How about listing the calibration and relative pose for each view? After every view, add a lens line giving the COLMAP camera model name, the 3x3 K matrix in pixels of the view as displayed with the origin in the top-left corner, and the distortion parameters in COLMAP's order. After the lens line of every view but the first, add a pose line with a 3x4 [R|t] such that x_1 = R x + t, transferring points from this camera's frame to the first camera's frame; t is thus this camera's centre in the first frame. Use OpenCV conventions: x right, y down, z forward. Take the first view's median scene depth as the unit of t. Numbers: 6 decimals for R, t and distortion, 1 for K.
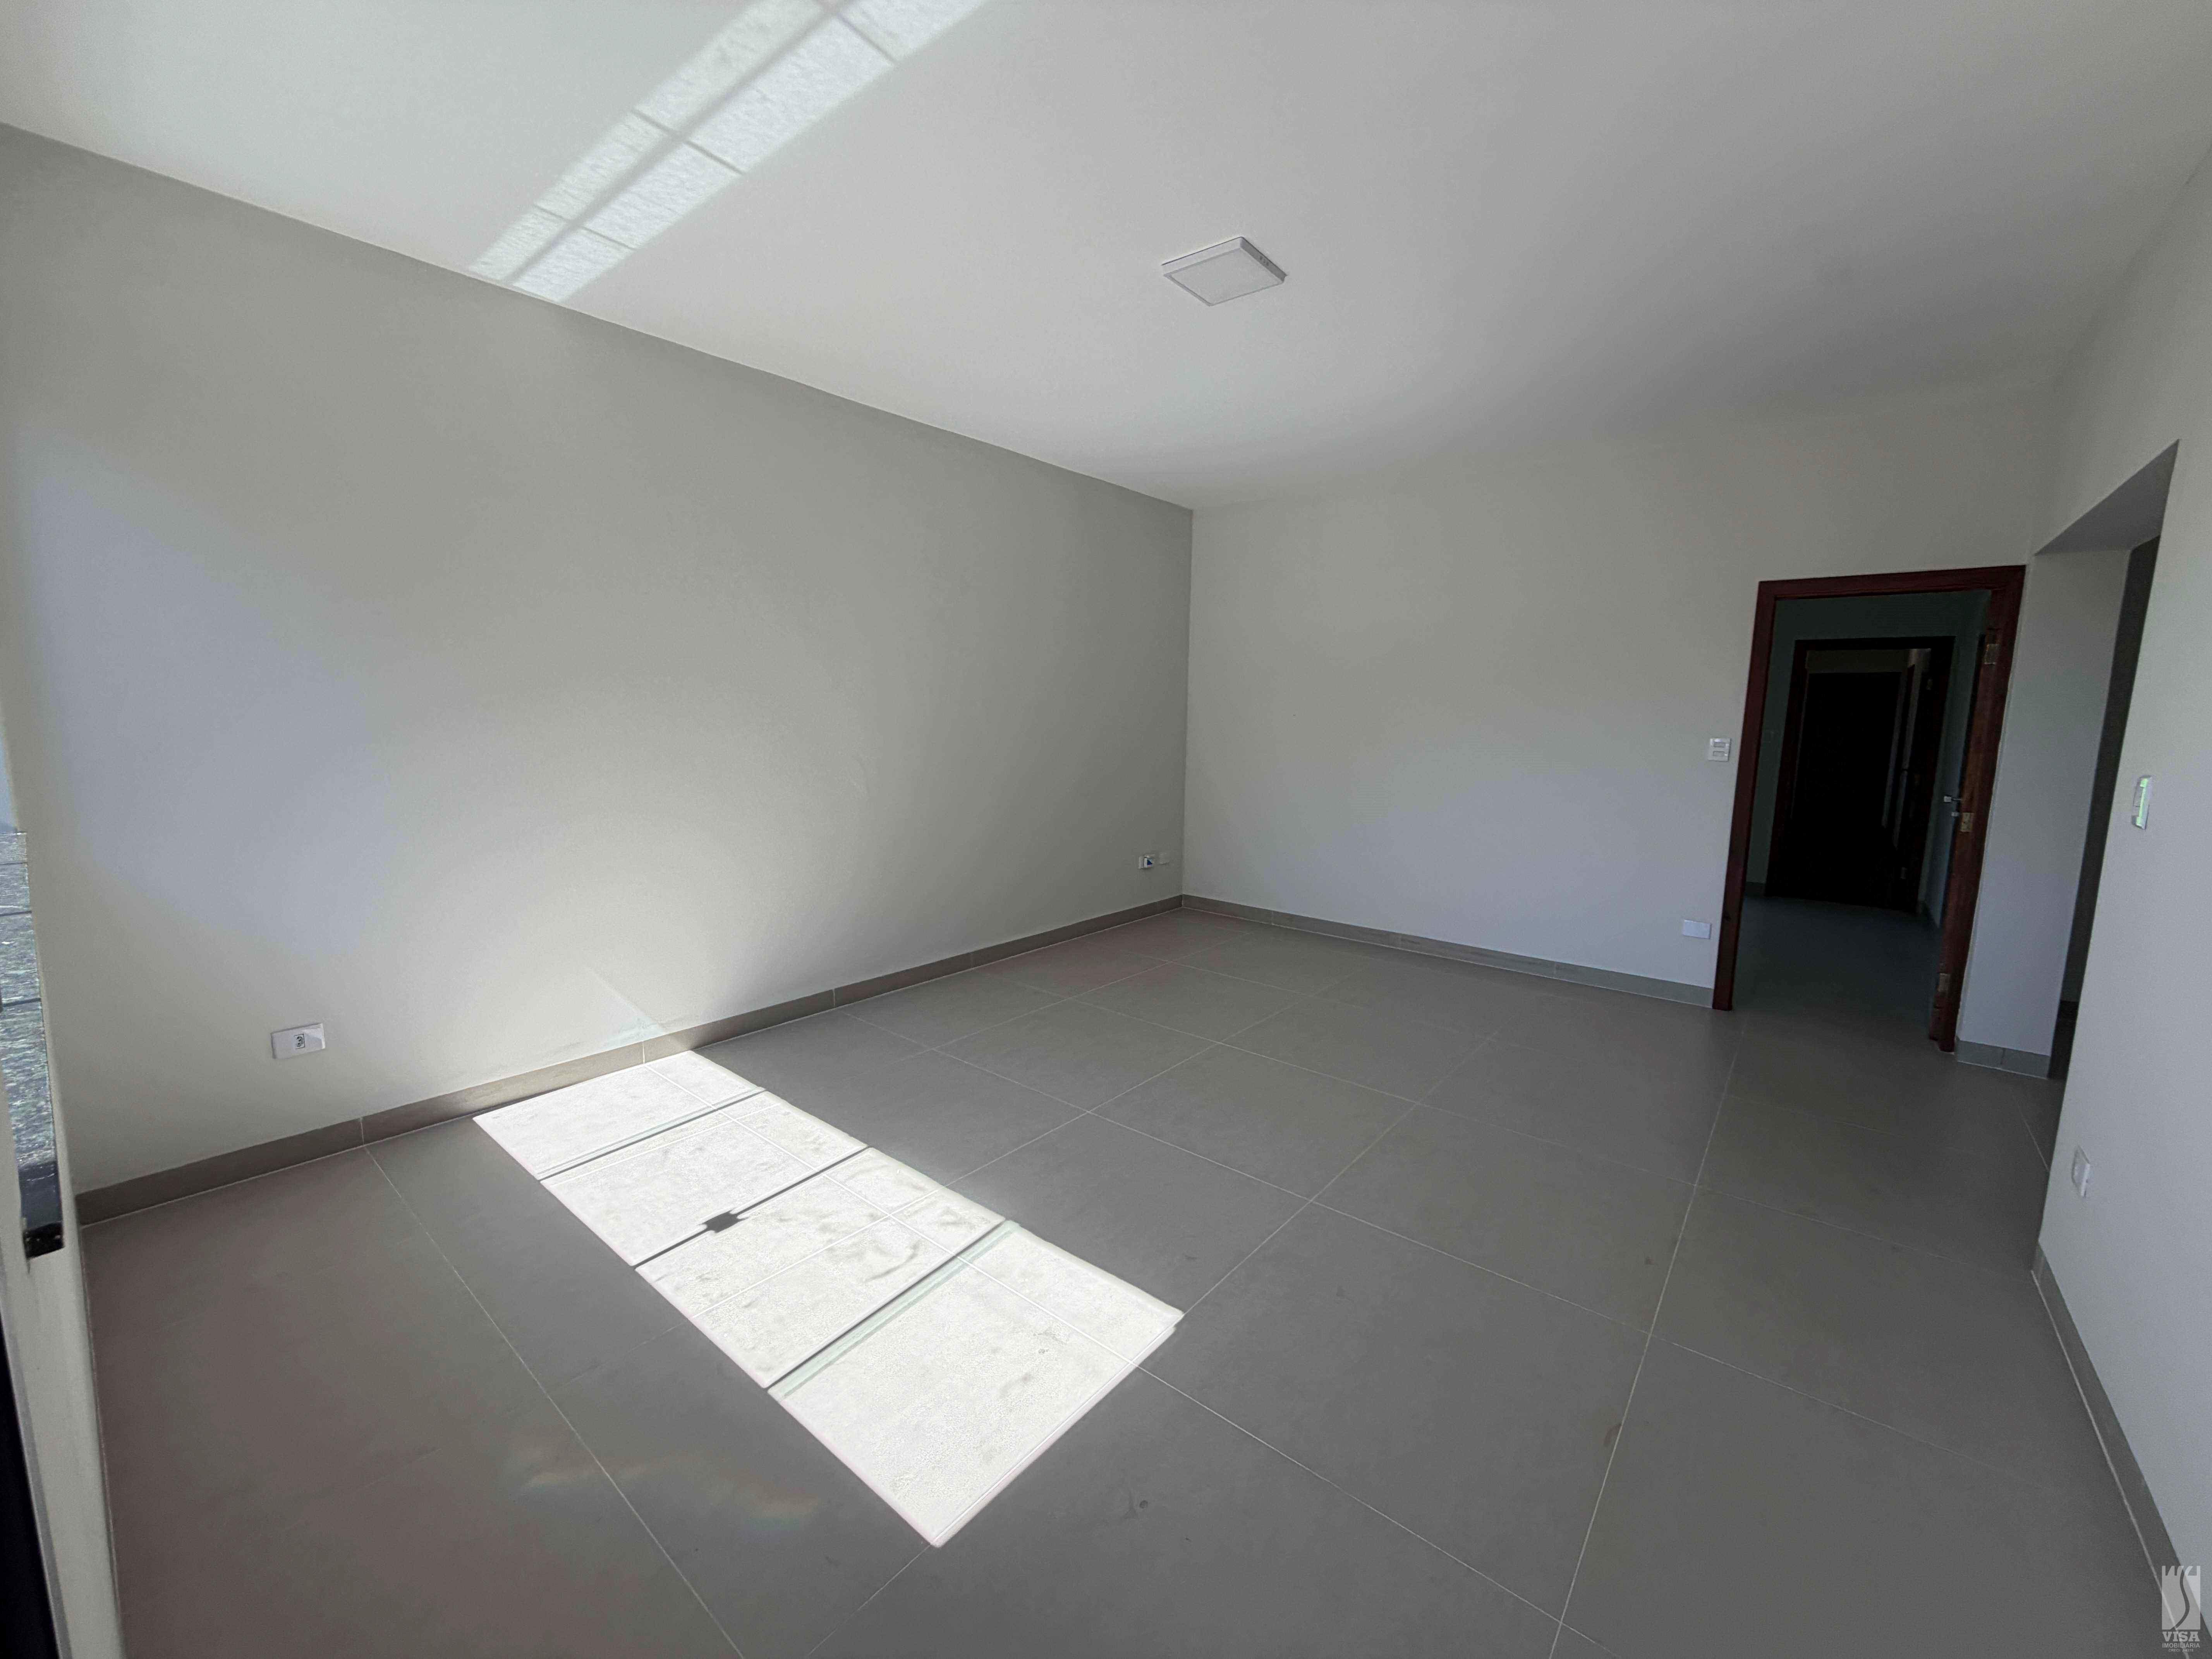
lens RADIAL K [[885.5, 0, 1107.2], [0, 885.5, 829.2], [0, 0, 1]] dist [0.000541, -0.000175]
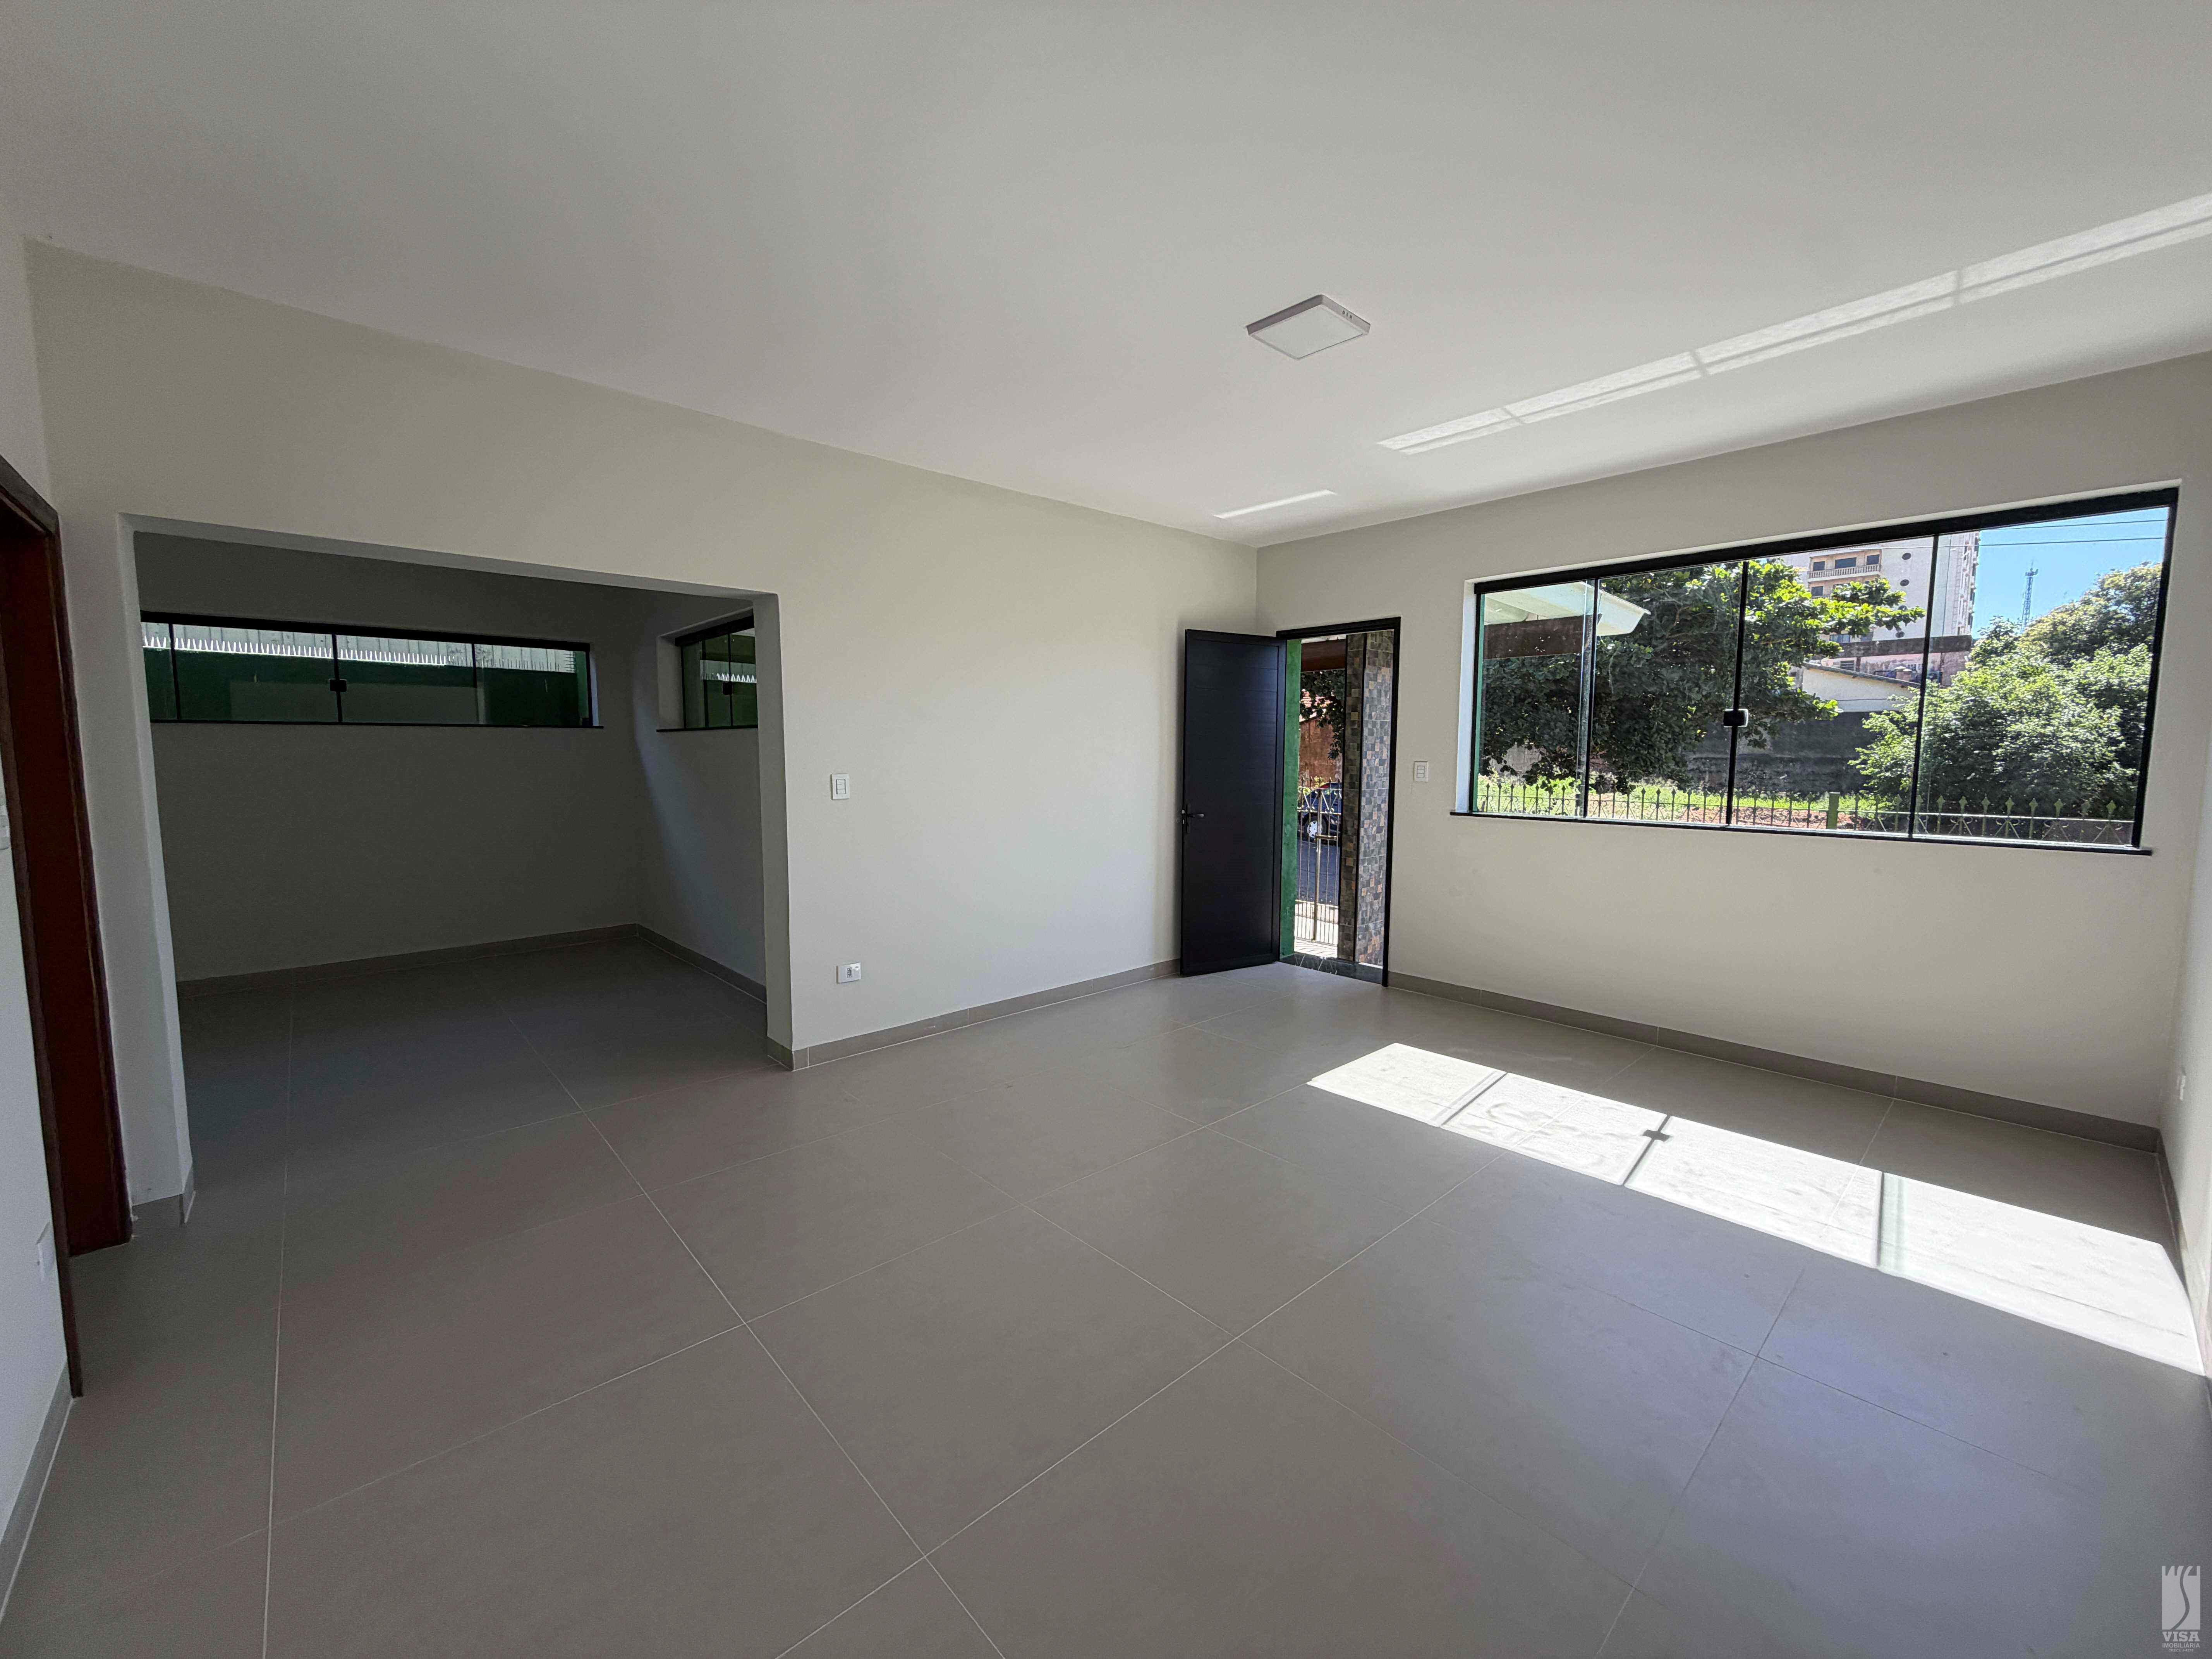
lens RADIAL K [[885.5, 0, 1096.2], [0, 885.5, 831.1], [0, 0, 1]] dist [0.000541, -0.000175]
pose [[-0.987565, -0.029923, 0.154334, 0.219892], [0.003199, 0.977691, 0.210026, -0.302543], [-0.157176, 0.207908, -0.965438, 2.400628]]
